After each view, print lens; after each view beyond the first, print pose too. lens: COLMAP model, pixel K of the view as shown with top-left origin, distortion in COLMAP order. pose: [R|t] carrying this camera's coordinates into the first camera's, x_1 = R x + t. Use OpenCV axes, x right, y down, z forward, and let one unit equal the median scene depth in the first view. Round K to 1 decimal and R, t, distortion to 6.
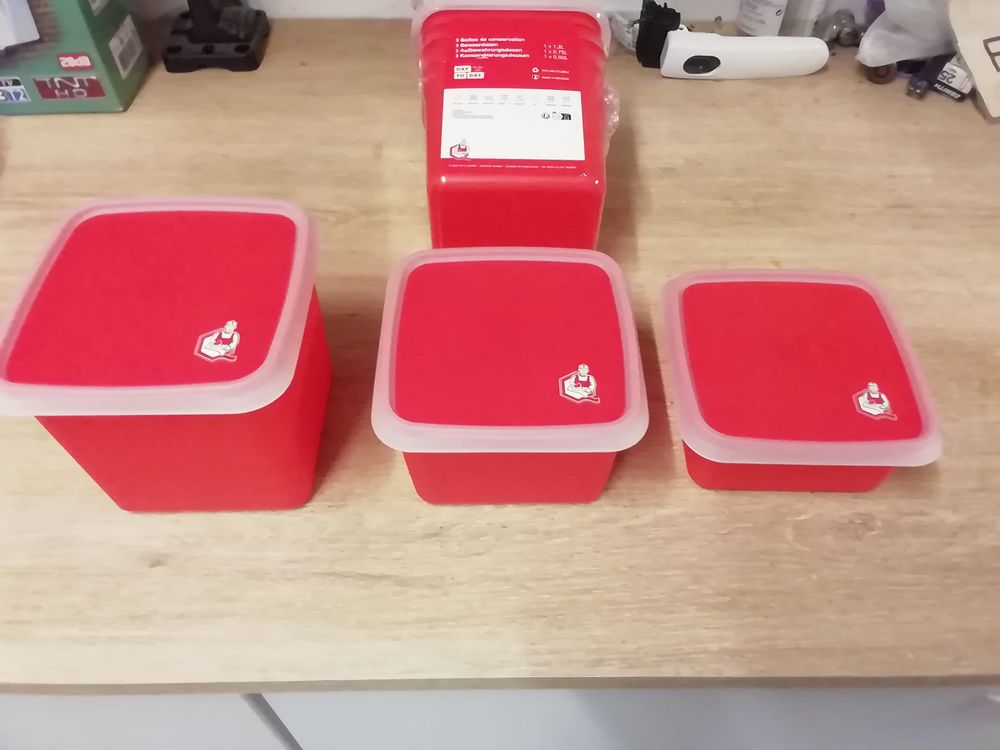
lens RADIAL K [[791.6, 0, 501.9], [0, 791.6, 372.8], [0, 0, 1]] dist [0.093815, -0.135585]
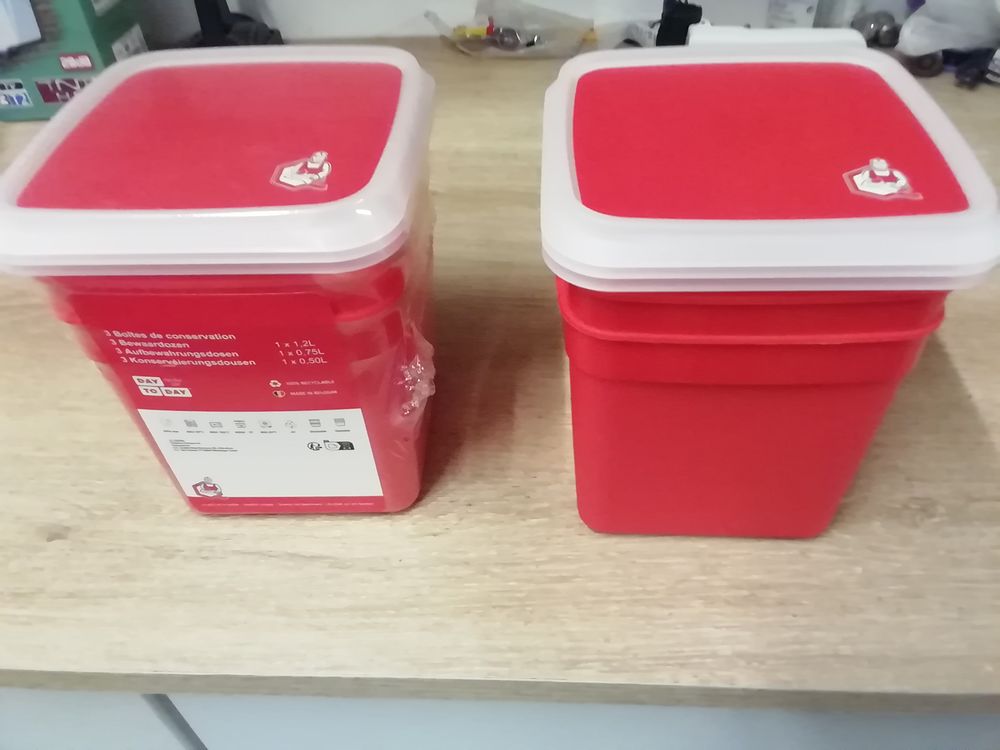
lens RADIAL K [[791.6, 0, 506.3], [0, 791.6, 370.1], [0, 0, 1]] dist [0.093815, -0.135585]
pose [[0.997267, 0.003196, -0.073818, 0.104852], [-0.013253, 0.990599, -0.136153, 0.173336], [0.072689, 0.136759, 0.987934, 0.176453]]
